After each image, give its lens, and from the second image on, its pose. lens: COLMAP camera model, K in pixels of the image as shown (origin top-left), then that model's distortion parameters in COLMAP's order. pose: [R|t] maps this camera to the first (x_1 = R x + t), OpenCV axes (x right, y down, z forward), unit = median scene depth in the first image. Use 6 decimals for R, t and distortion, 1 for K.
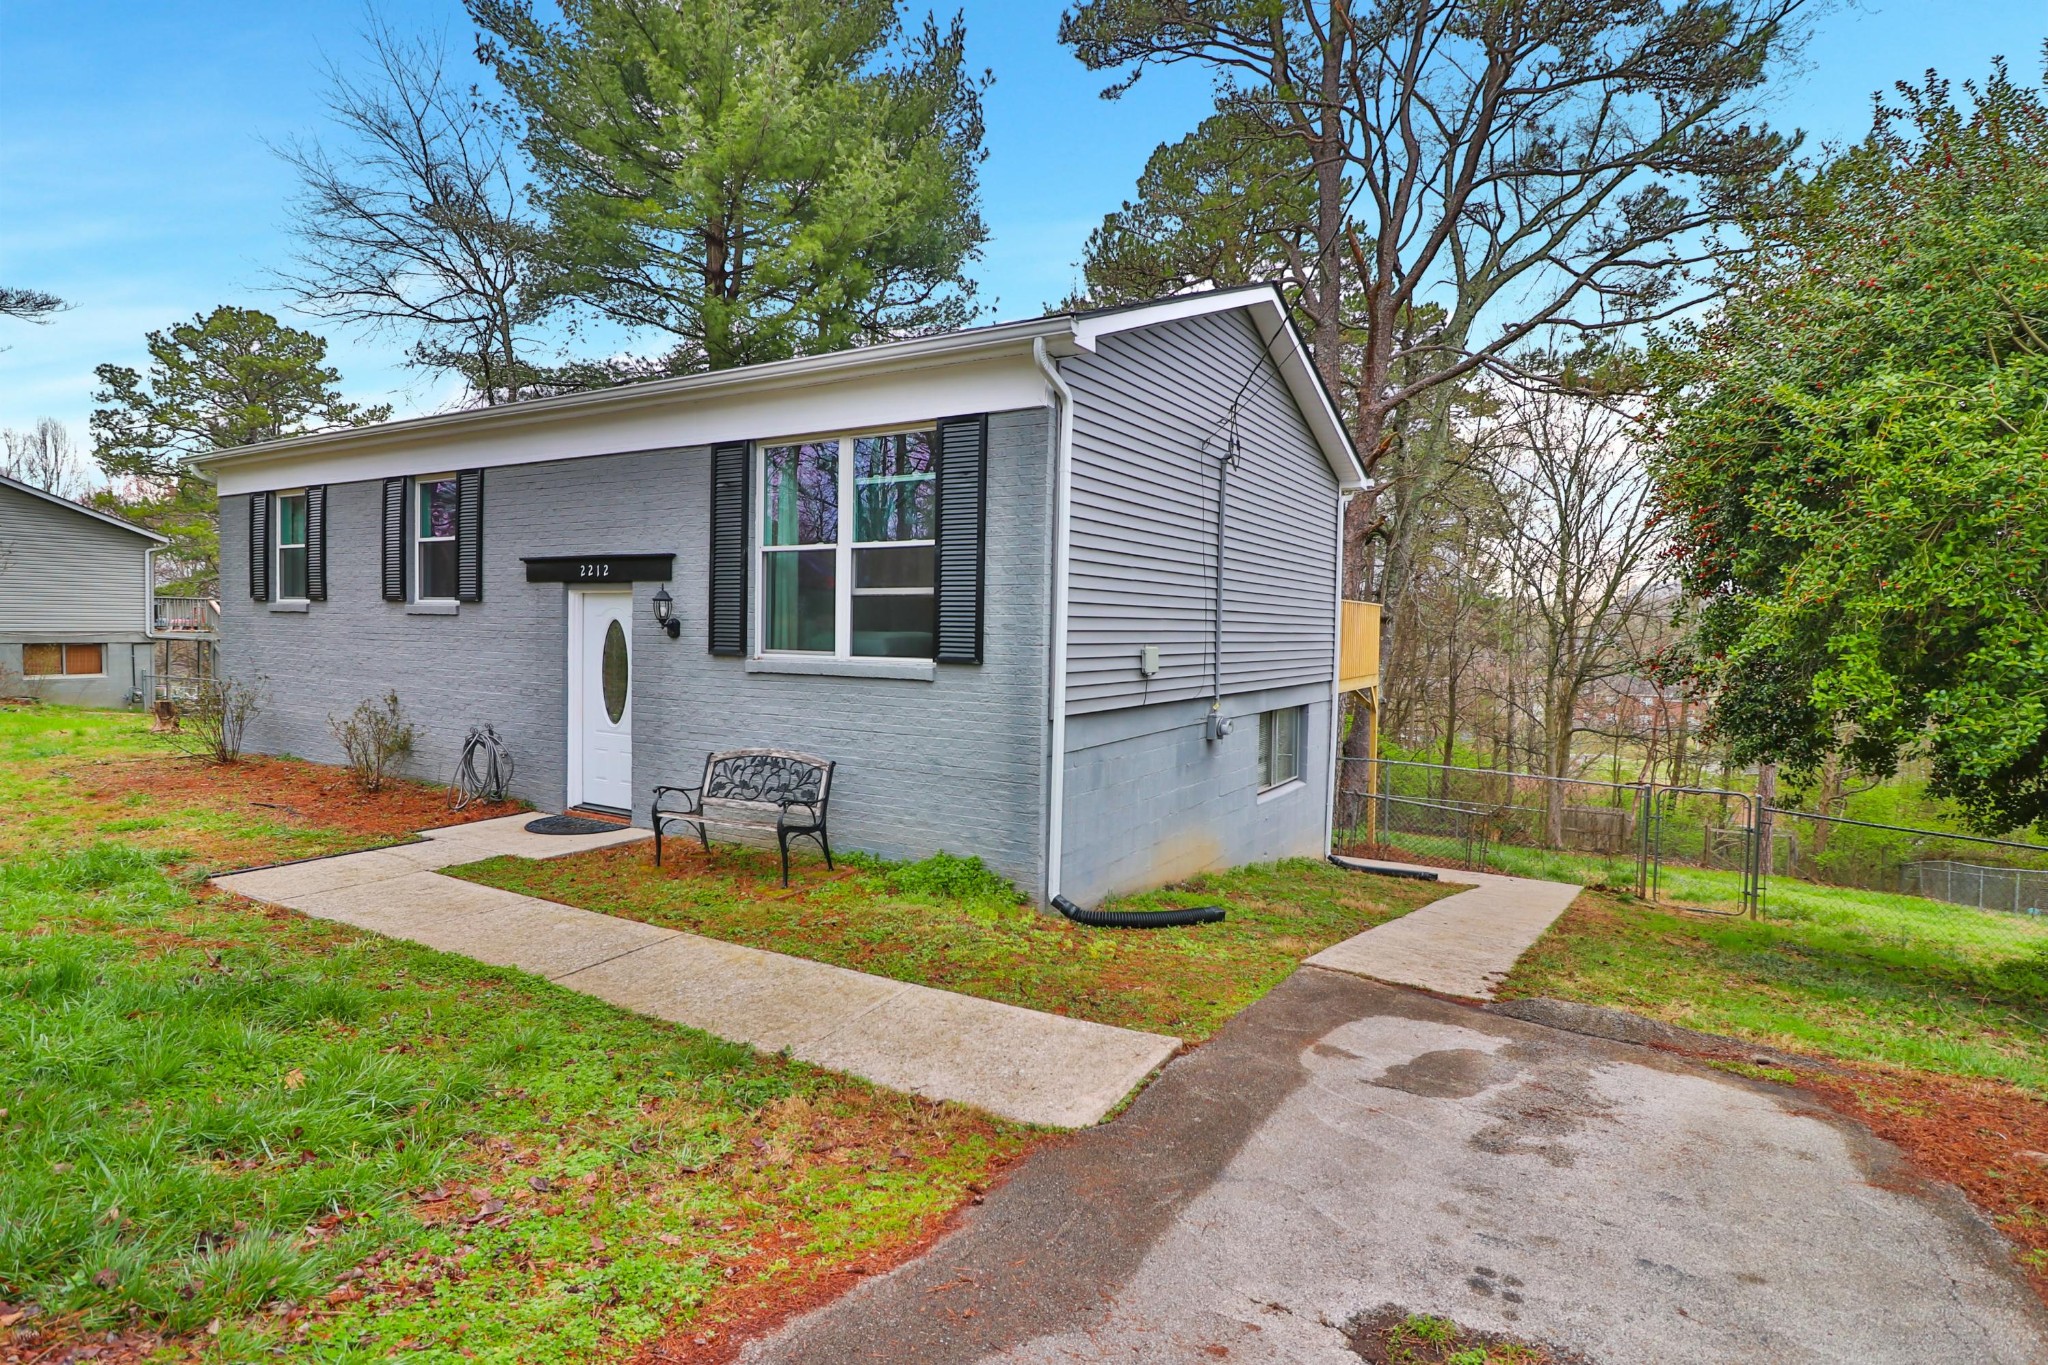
lens RADIAL K [[1061.1, 0, 1024.0], [0, 1061.1, 682.5], [0, 0, 1]] dist [-0.008820, -0.002608]
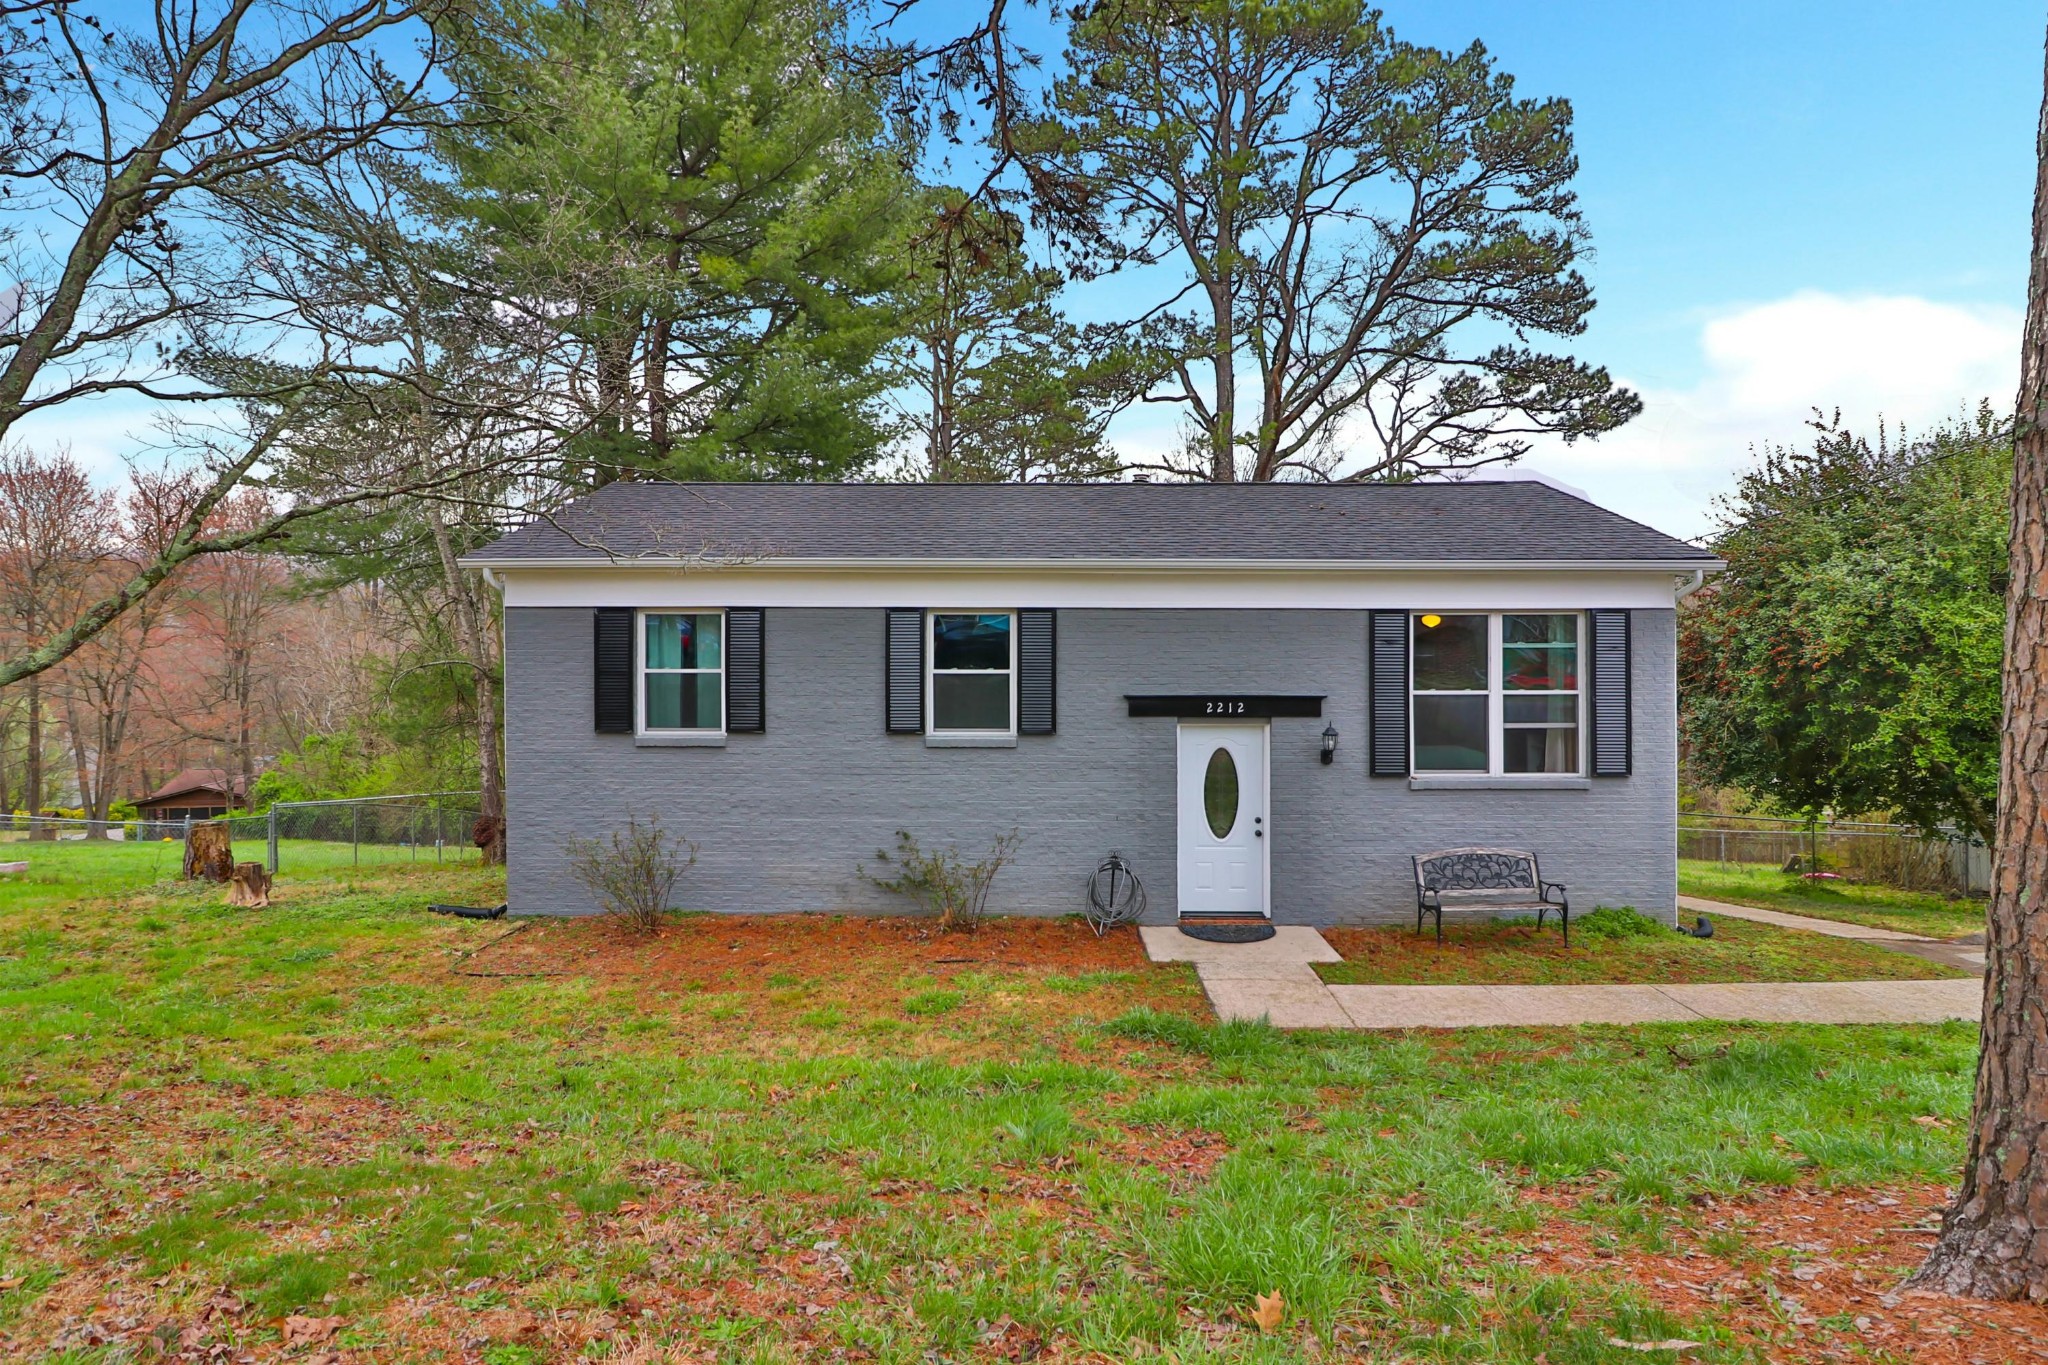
lens RADIAL K [[1110.1, 0, 1018.4], [0, 1110.1, 674.6], [0, 0, 1]] dist [-0.015394, -0.001331]
pose [[0.852546, -0.031008, 0.521732, -1.234591], [0.040134, 0.999175, -0.006199, -0.145042], [-0.521109, 0.026224, 0.853087, 0.095749]]
